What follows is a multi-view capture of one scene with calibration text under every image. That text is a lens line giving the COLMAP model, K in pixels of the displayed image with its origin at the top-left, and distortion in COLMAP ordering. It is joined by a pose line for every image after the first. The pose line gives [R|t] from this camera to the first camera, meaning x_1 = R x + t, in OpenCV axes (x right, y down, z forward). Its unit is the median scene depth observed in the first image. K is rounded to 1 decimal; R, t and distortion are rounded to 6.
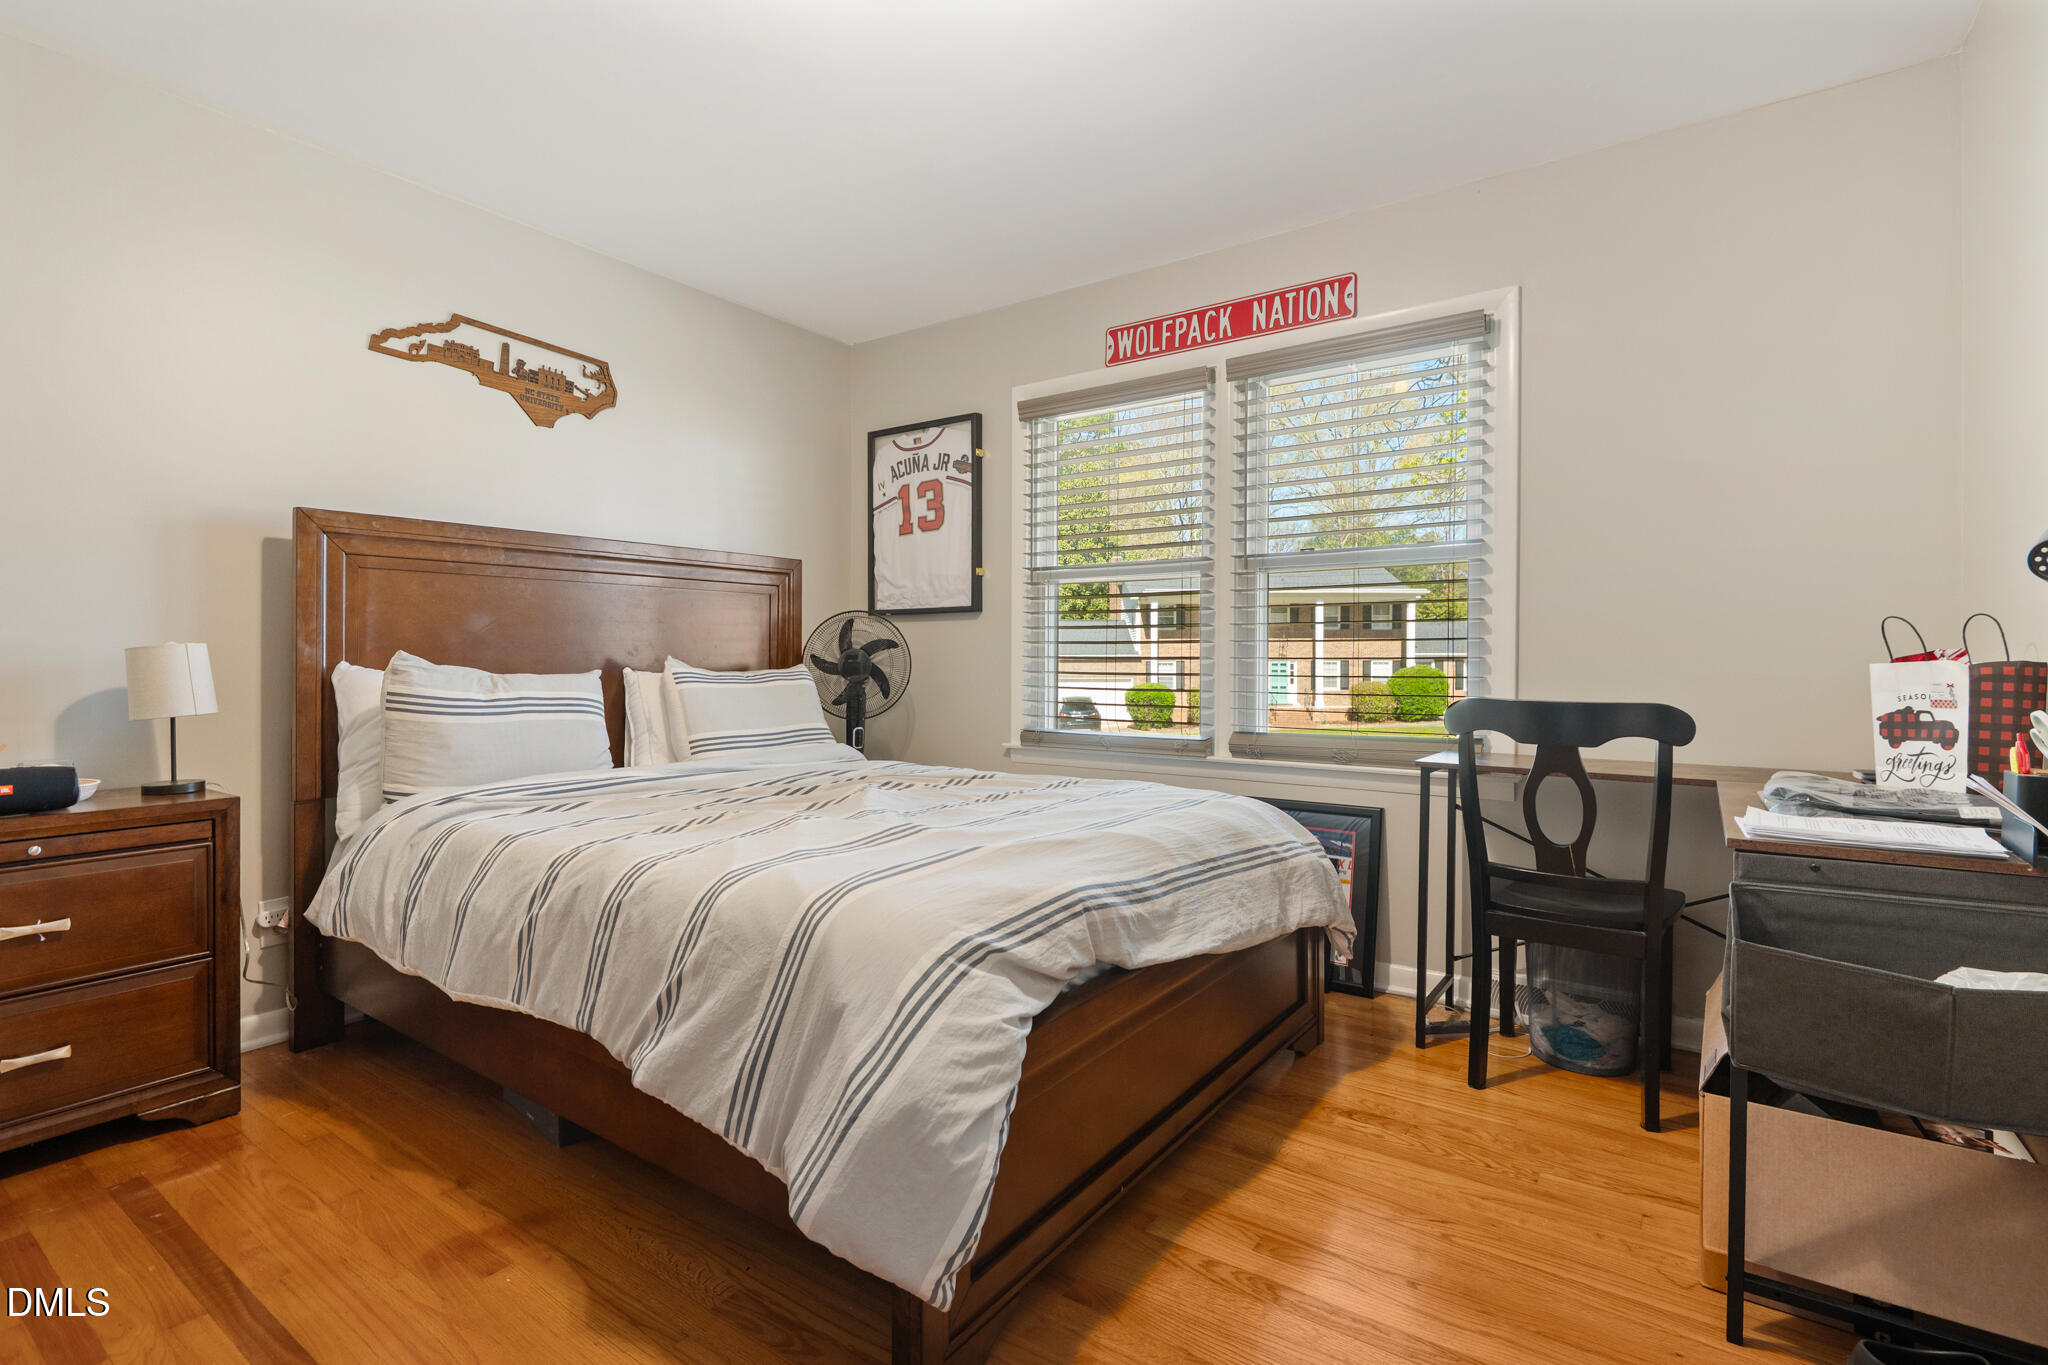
lens RADIAL K [[940.6, 0, 1038.1], [0, 940.6, 672.4], [0, 0, 1]] dist [-0.001718, -0.005066]
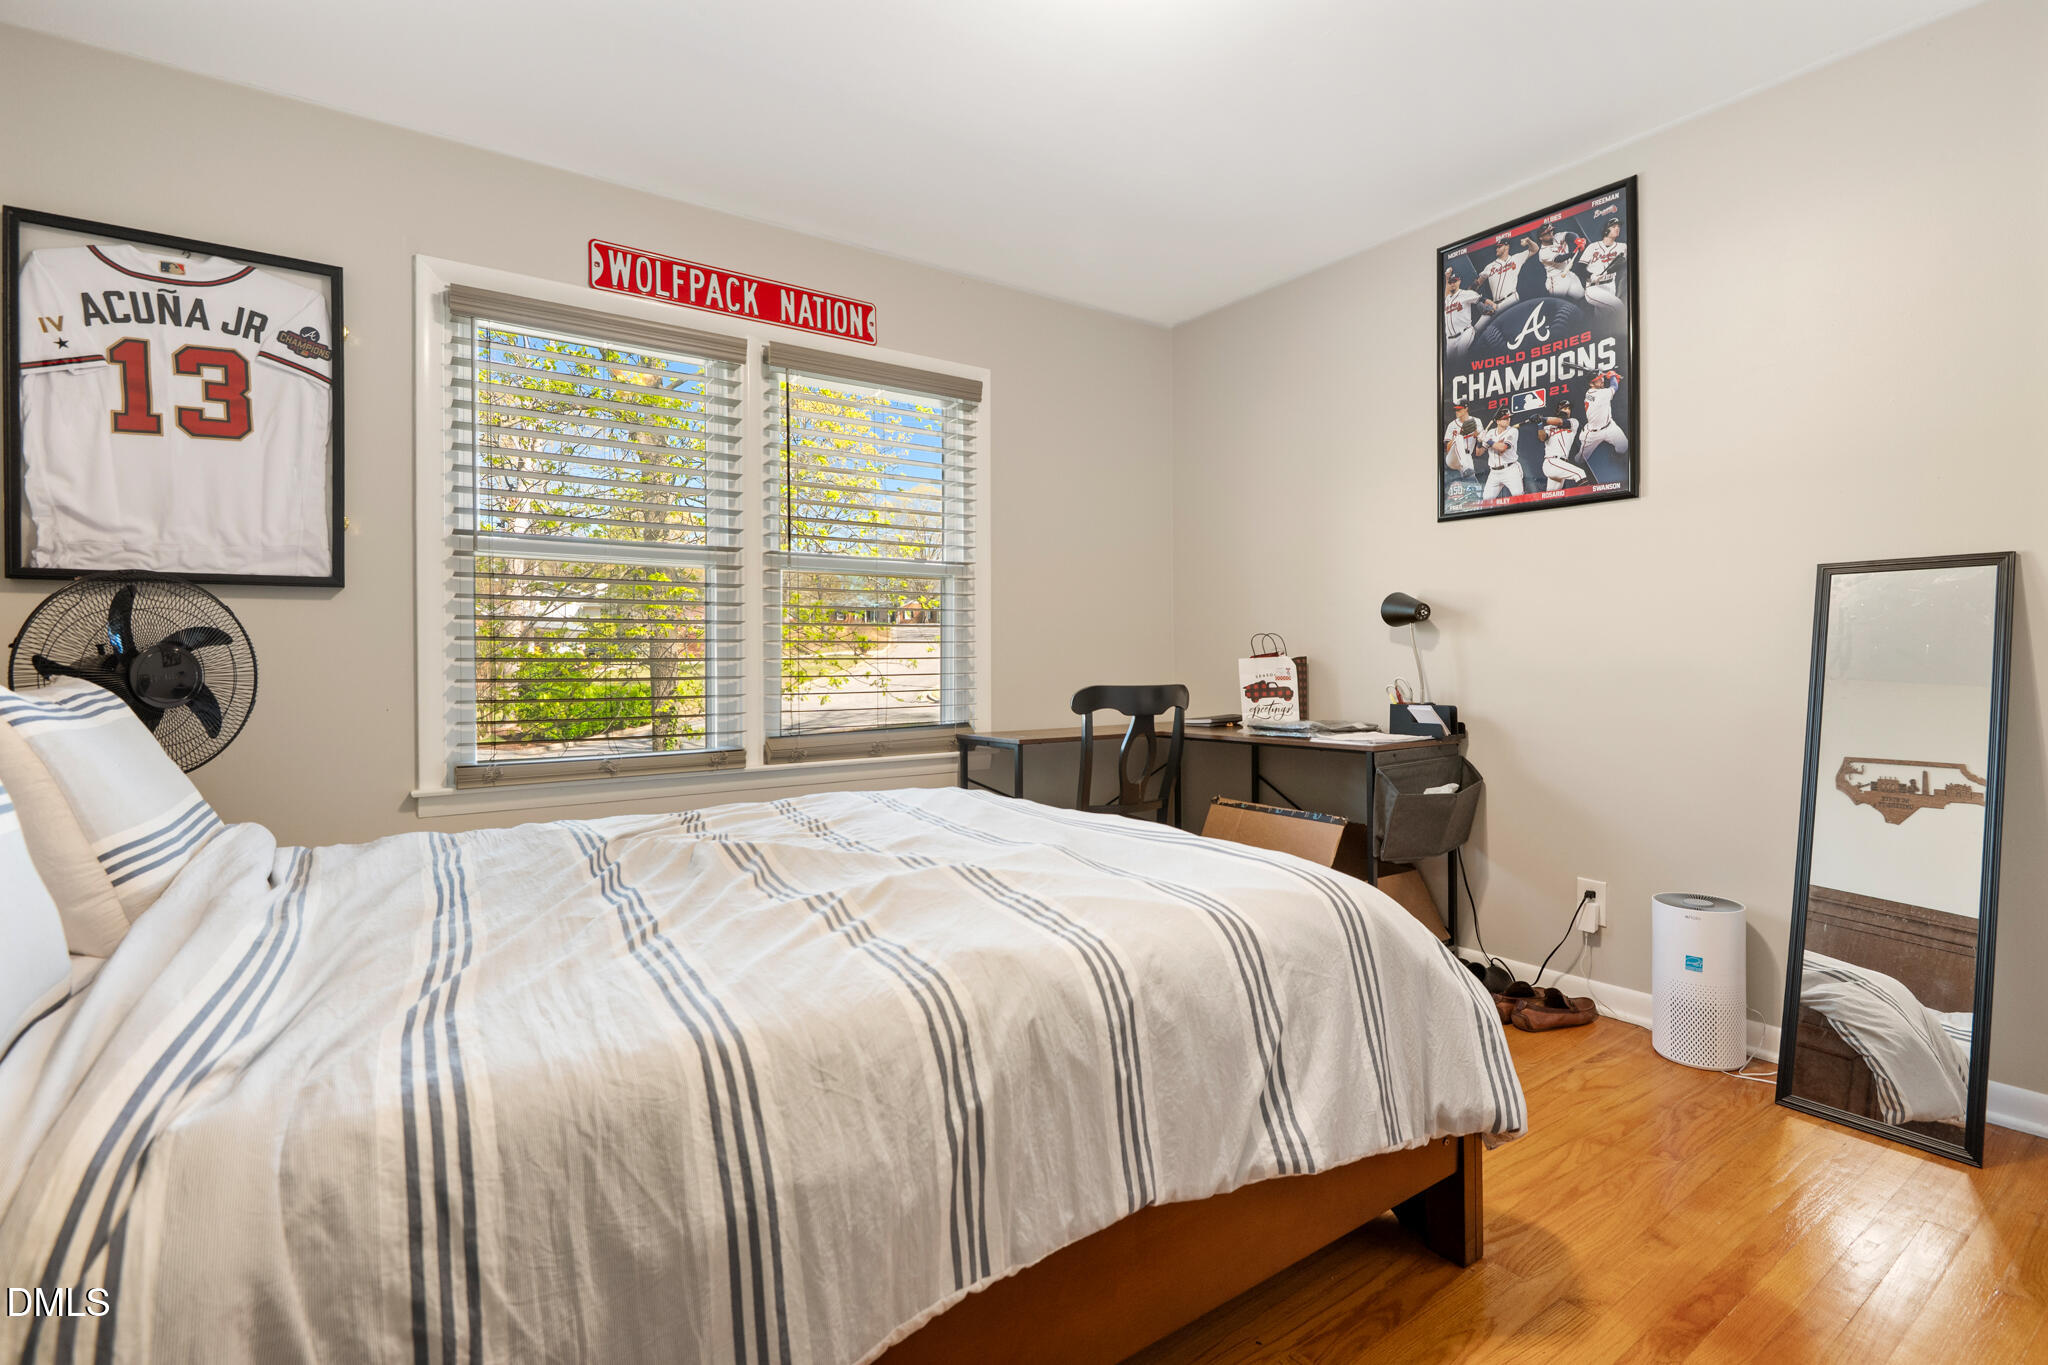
lens RADIAL K [[940.6, 0, 1028.9], [0, 940.6, 669.1], [0, 0, 1]] dist [-0.001718, -0.005066]
pose [[0.347216, -0.013458, 0.937689, -0.543243], [0.021322, 0.999752, 0.006453, -0.005020], [-0.937543, 0.017752, 0.347416, 0.397212]]
